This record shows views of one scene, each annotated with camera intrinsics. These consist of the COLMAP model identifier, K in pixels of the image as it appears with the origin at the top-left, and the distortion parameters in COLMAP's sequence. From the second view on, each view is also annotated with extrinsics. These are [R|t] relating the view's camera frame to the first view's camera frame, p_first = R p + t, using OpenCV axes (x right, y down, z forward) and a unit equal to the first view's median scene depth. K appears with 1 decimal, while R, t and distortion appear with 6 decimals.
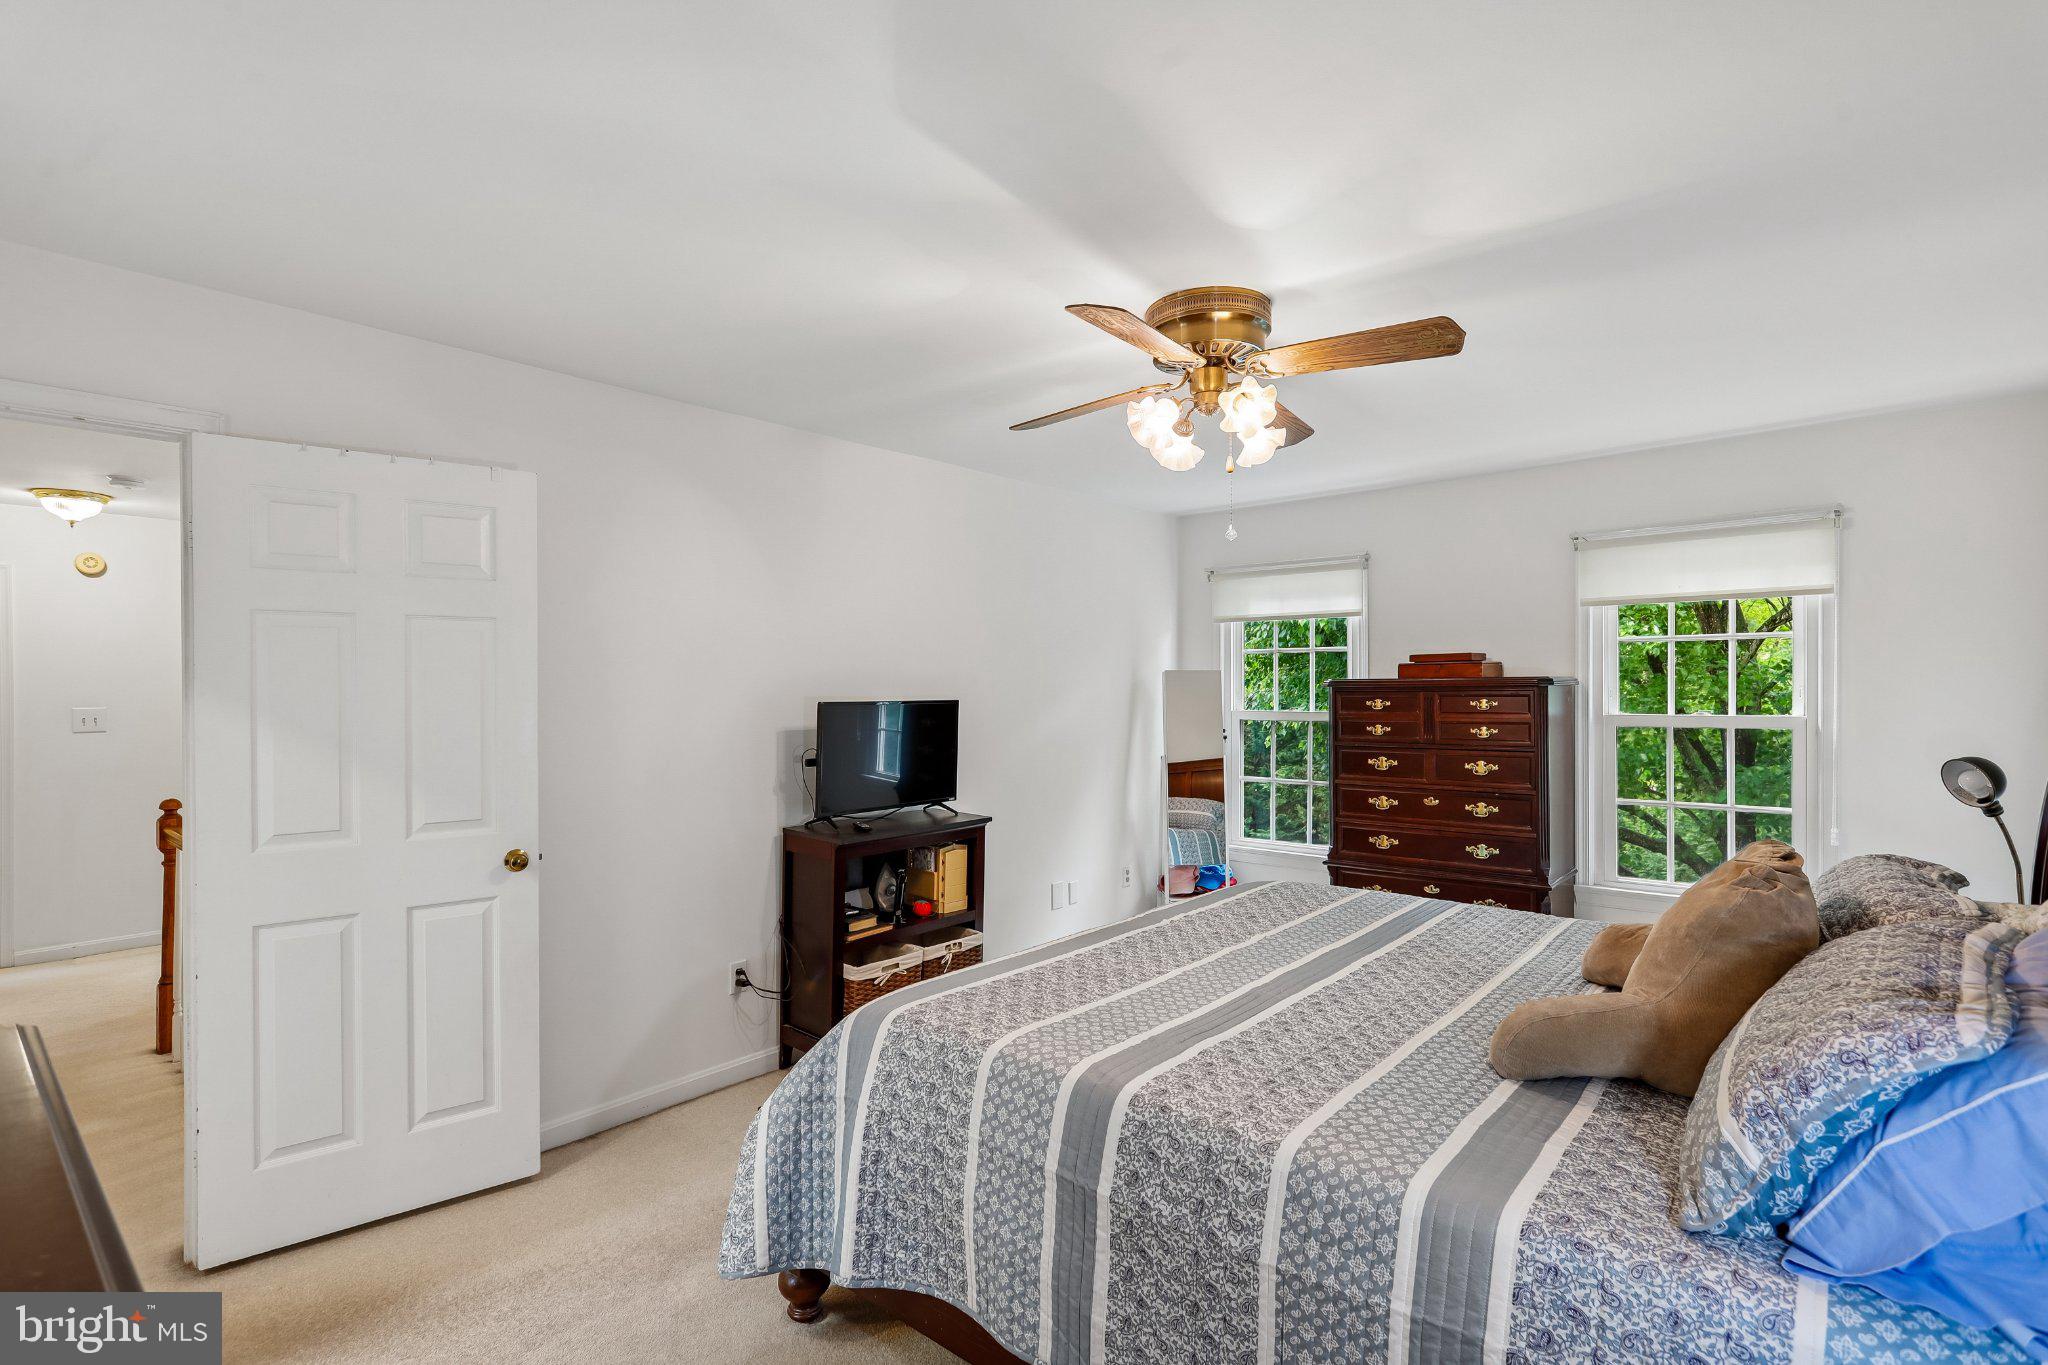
lens RADIAL K [[985.8, 0, 1032.0], [0, 985.8, 693.6], [0, 0, 1]] dist [-0.000071, 0.000914]
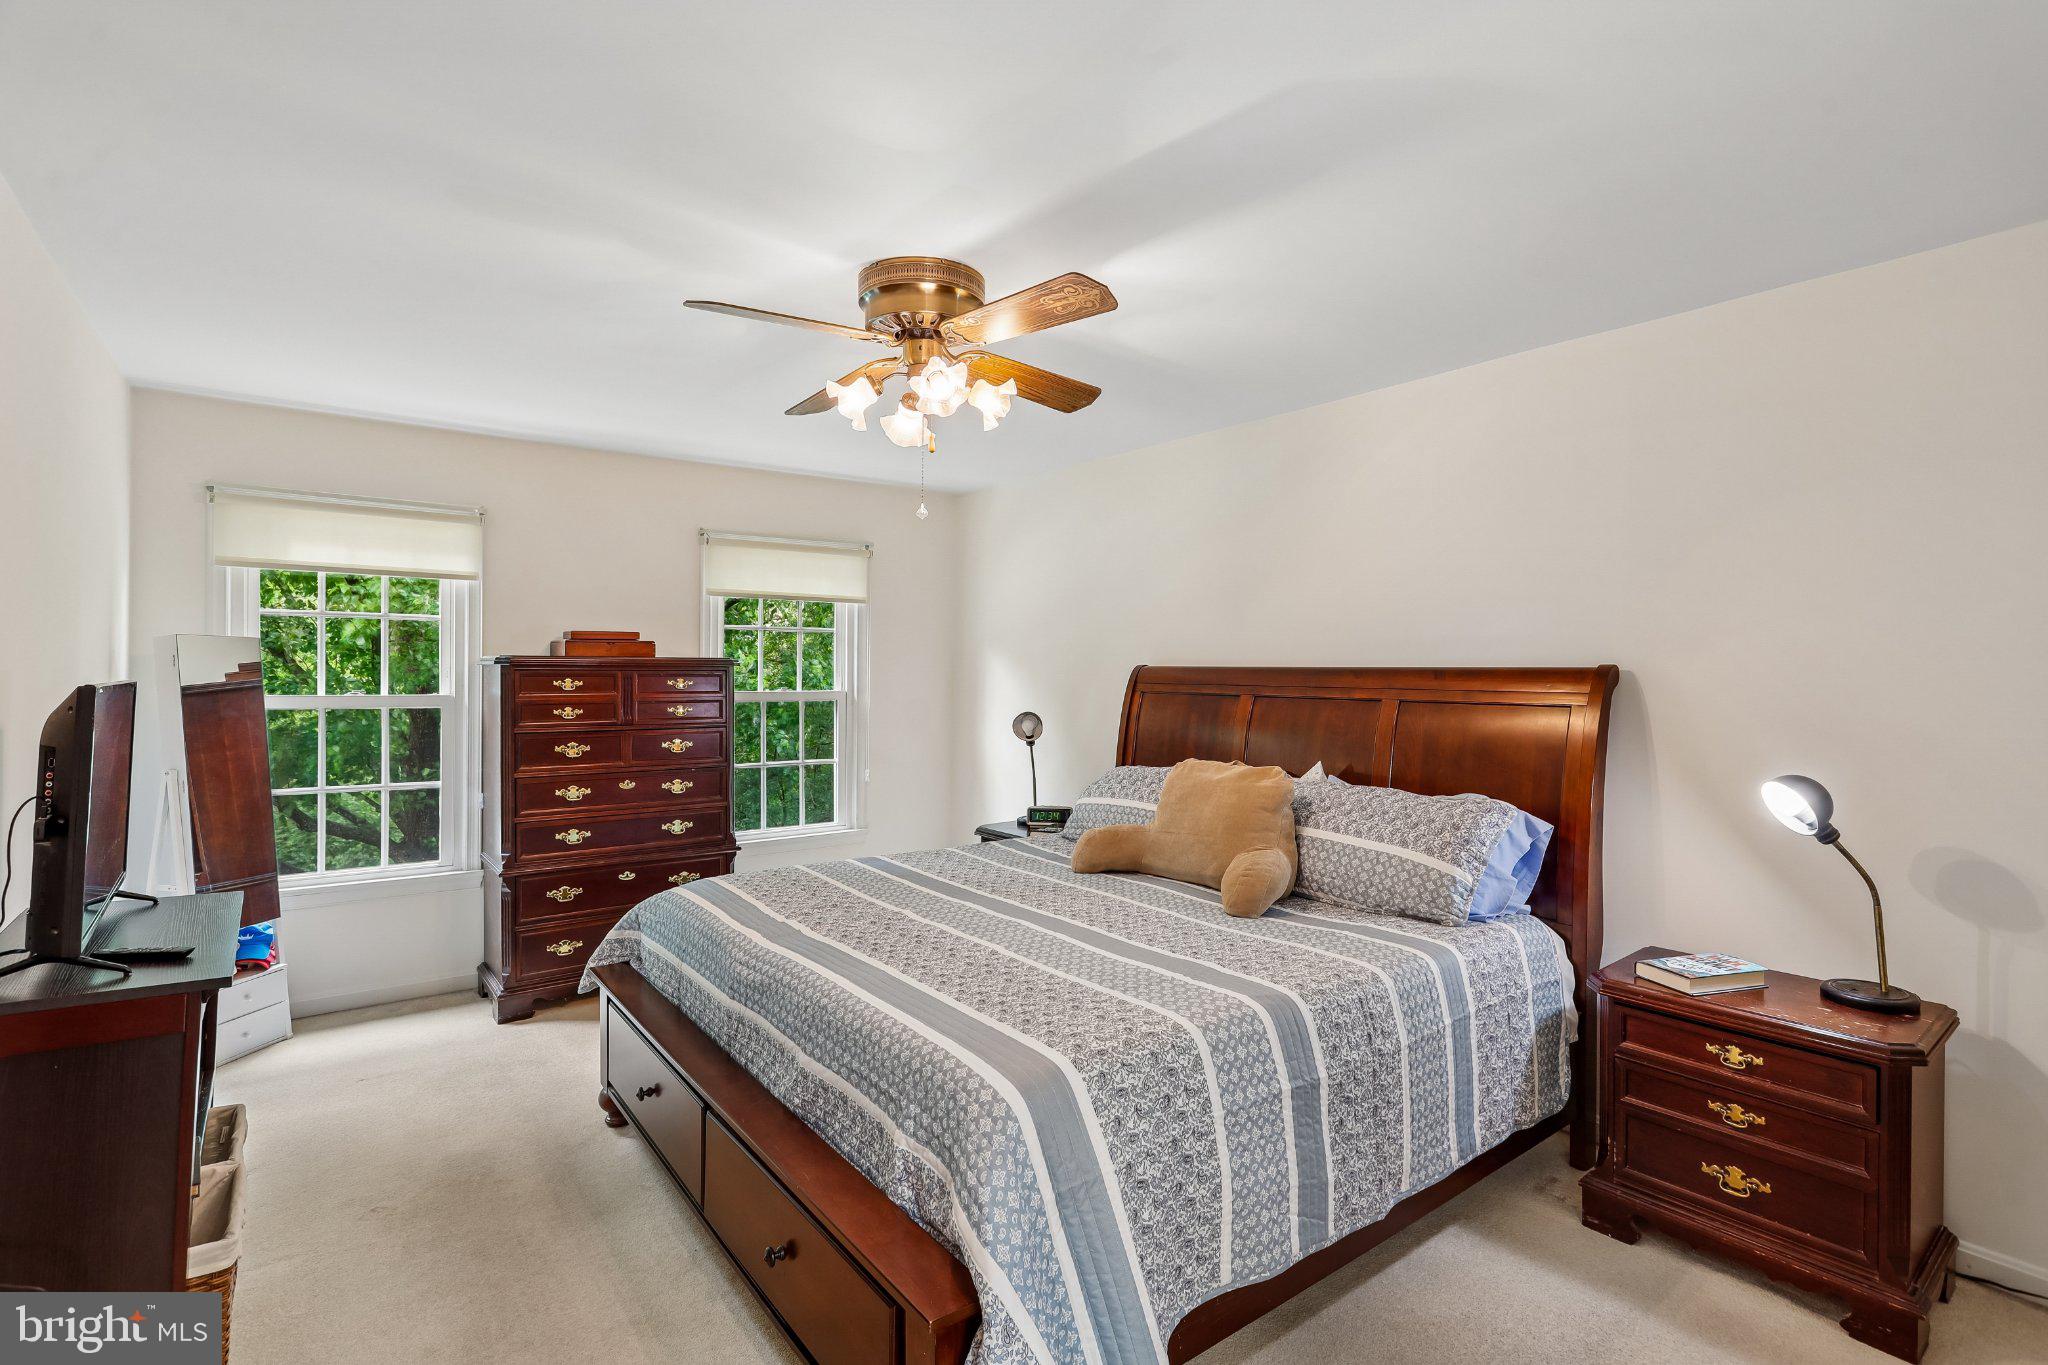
lens RADIAL K [[985.8, 0, 1031.9], [0, 985.8, 680.0], [0, 0, 1]] dist [-0.000071, 0.000914]
pose [[0.201704, -0.002457, 0.979444, -0.473015], [-0.003375, 0.999989, 0.003203, 0.002701], [-0.979441, -0.003952, 0.201693, 0.433027]]
